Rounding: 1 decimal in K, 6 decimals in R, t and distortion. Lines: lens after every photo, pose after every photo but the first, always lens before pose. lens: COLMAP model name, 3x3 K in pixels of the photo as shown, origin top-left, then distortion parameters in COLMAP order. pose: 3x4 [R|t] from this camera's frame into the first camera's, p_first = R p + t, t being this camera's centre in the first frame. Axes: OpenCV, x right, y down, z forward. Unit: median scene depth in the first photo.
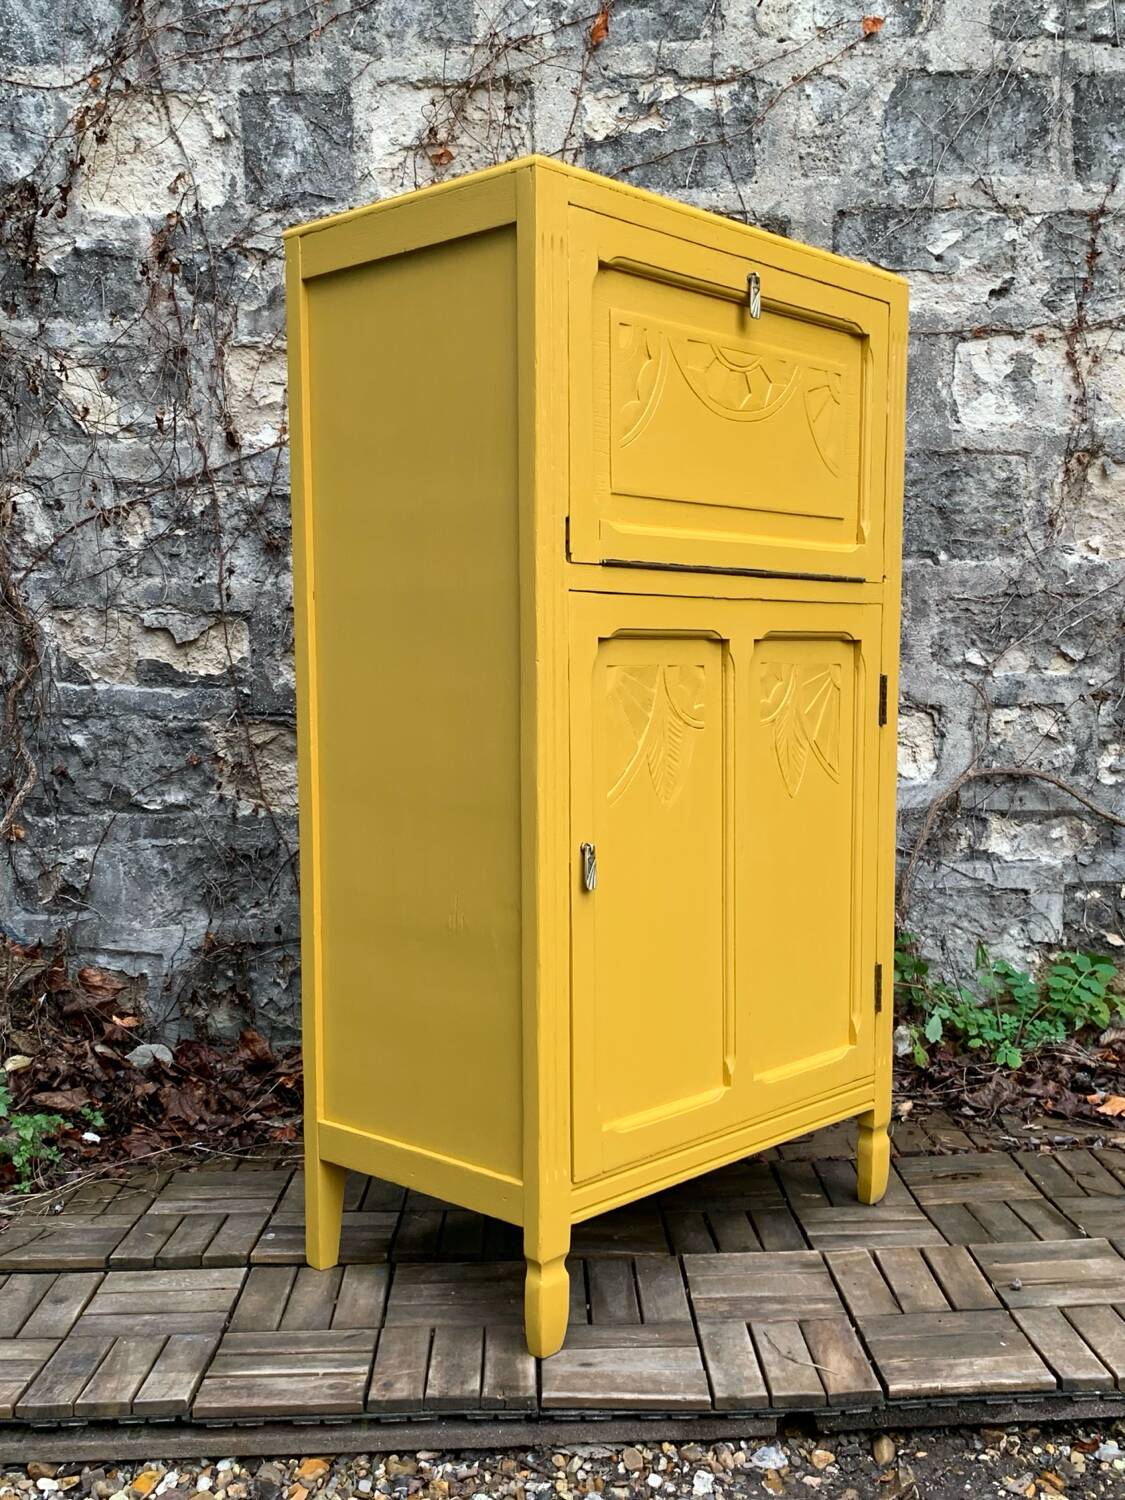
lens RADIAL K [[1570.3, 0, 560.0], [0, 1570.3, 836.4], [0, 0, 1]] dist [0.028758, -0.049377]
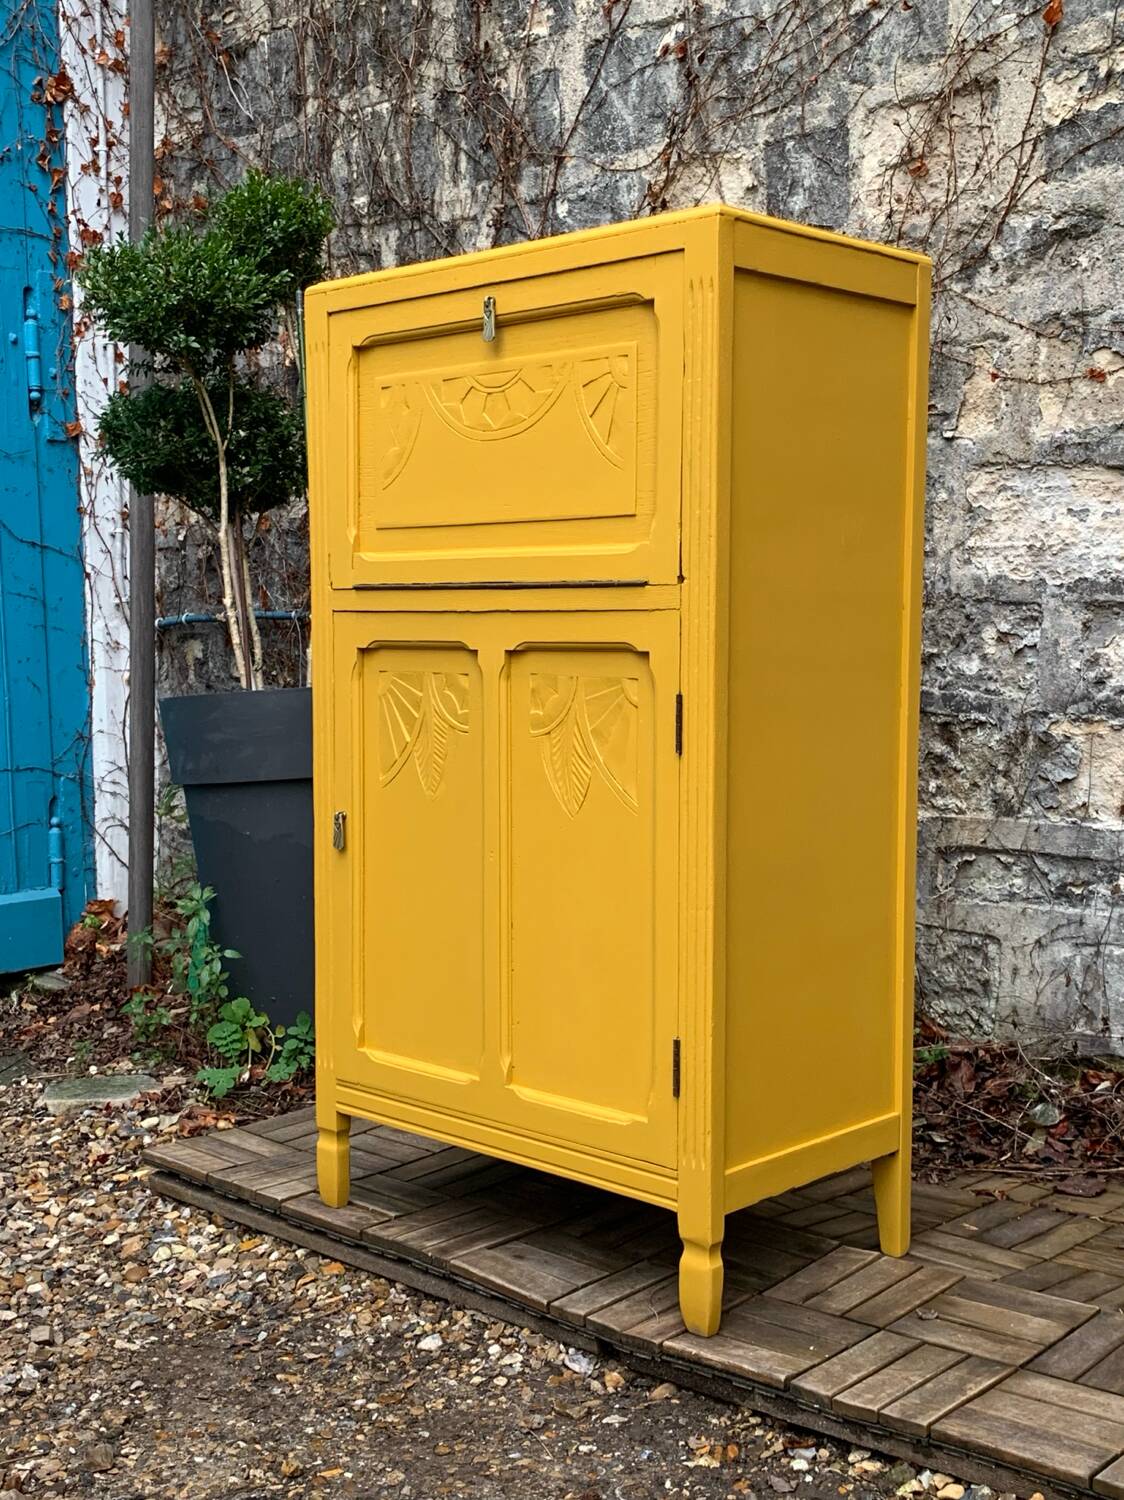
lens RADIAL K [[1831.5, 0, 563.1], [0, 1831.5, 810.4], [0, 0, 1]] dist [0.108150, -0.224409]
pose [[0.698703, 0.082720, -0.710614, 0.649086], [-0.098495, 0.994957, 0.018975, -0.018479], [0.708599, 0.056734, 0.703326, 0.016384]]
